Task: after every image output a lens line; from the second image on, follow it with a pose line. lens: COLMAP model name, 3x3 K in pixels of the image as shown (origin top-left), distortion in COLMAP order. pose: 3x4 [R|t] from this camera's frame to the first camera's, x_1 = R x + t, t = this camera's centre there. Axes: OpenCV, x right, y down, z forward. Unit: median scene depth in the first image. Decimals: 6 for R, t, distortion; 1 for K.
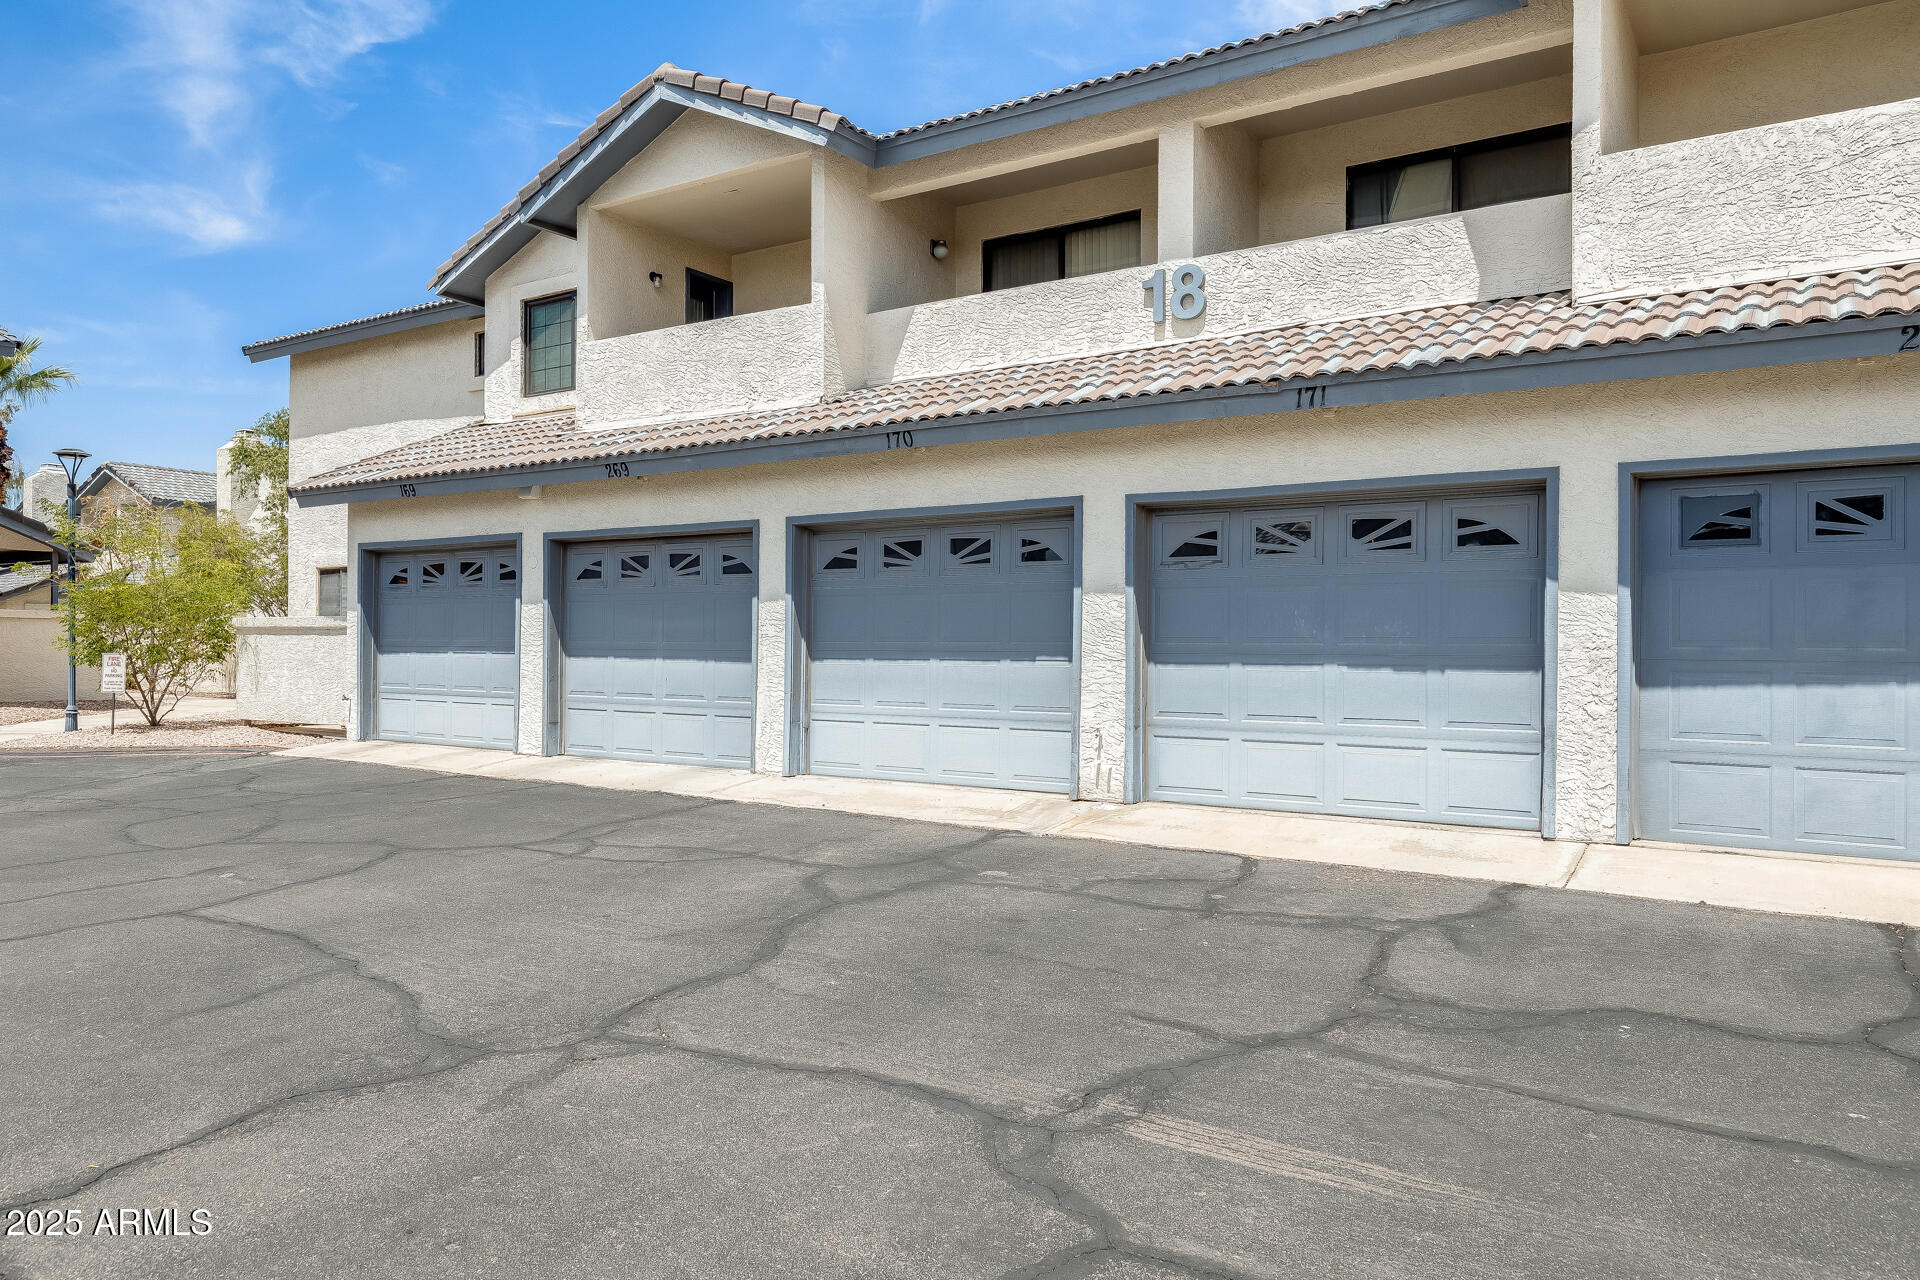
lens RADIAL K [[1276.1, 0, 950.0], [0, 1276.1, 630.8], [0, 0, 1]] dist [-0.009644, 0.001568]
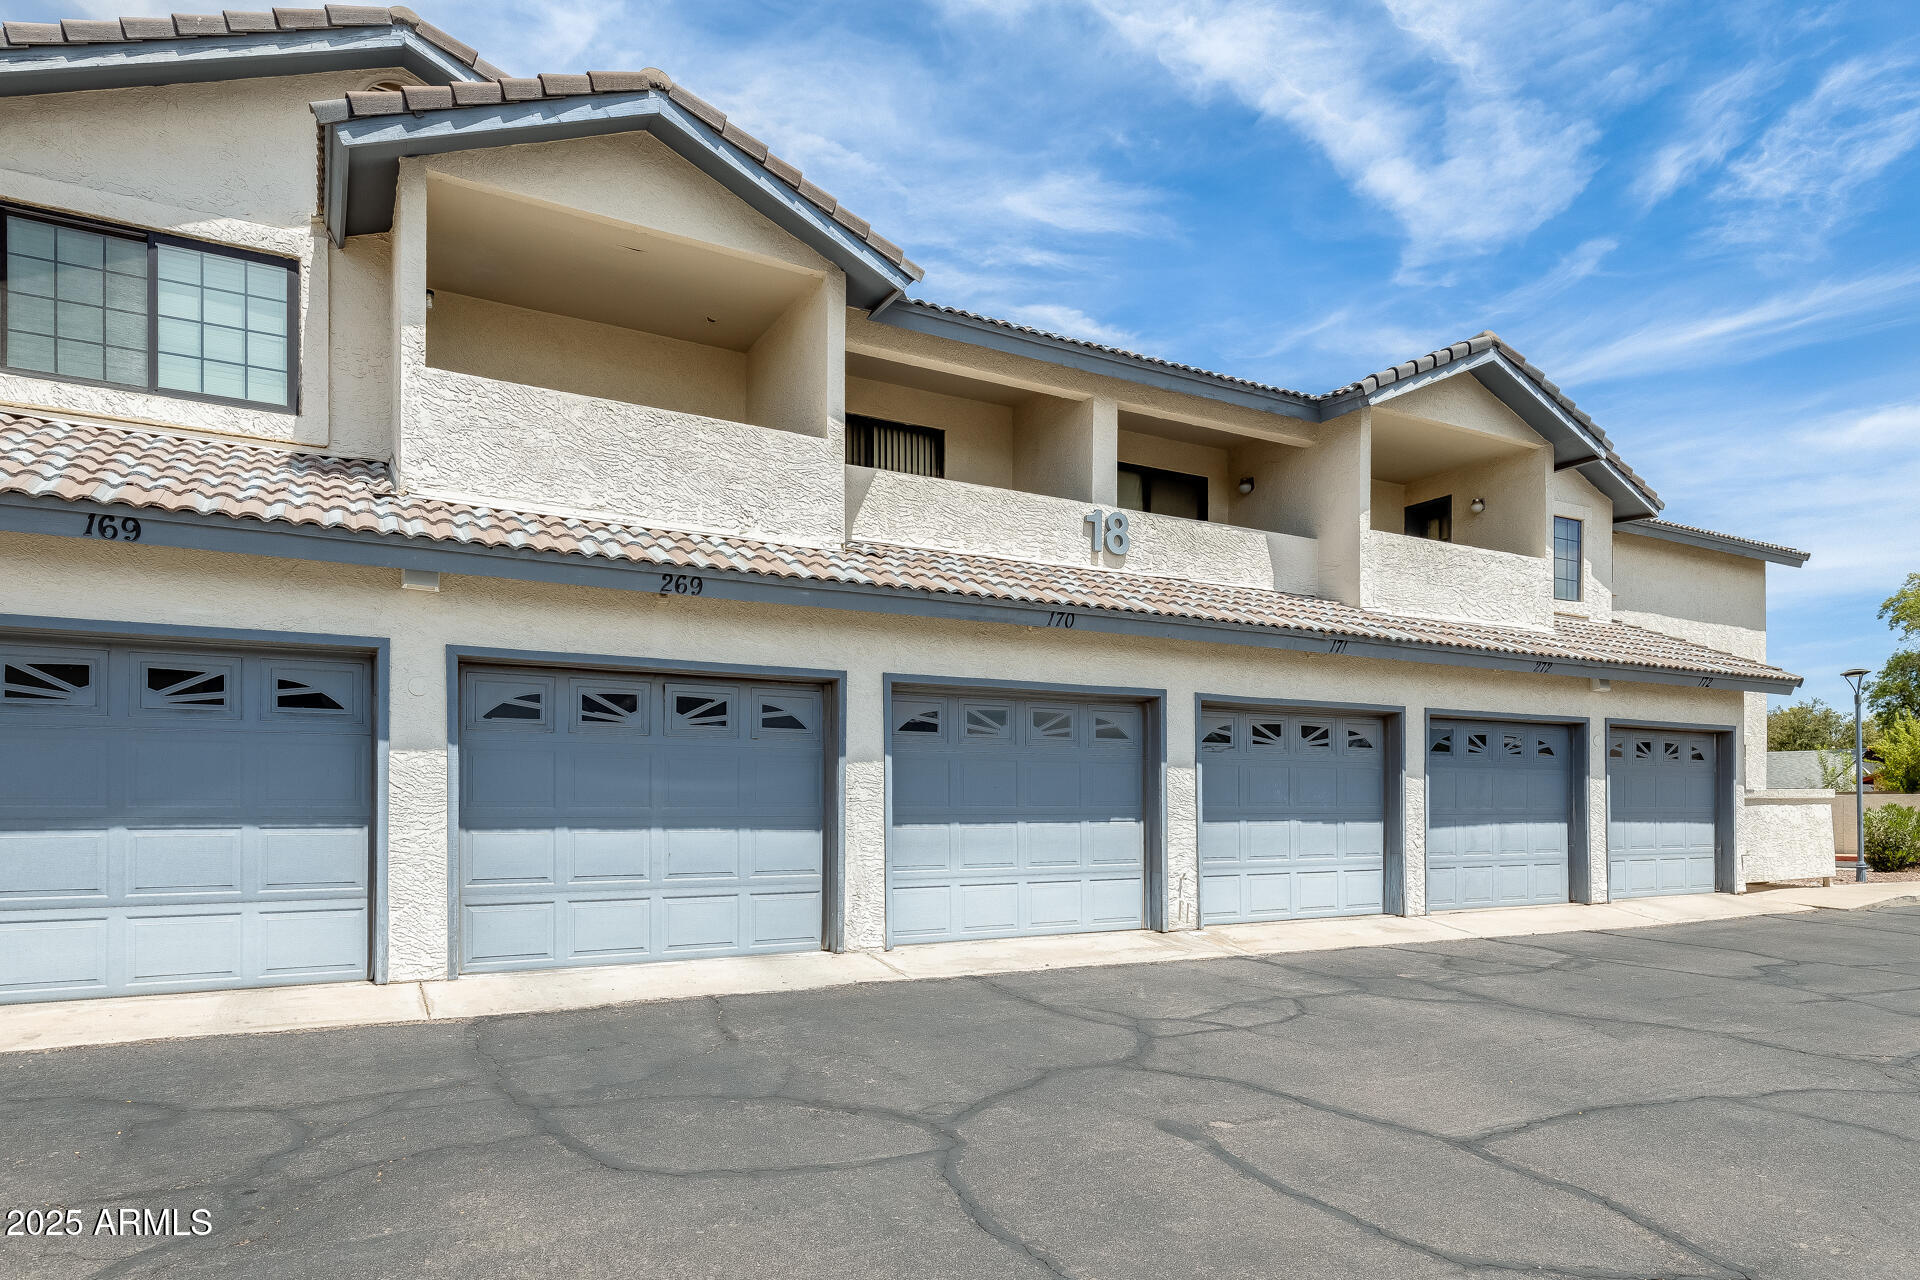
lens RADIAL K [[1149.4, 0, 960.8], [0, 1149.4, 784.3], [0, 0, 1]] dist [0.004827, 0.000955]
pose [[0.454683, 0.012184, 0.890570, -0.798484], [-0.007148, 0.999924, -0.010031, 0.000386], [-0.890625, -0.001805, 0.454735, 0.532480]]
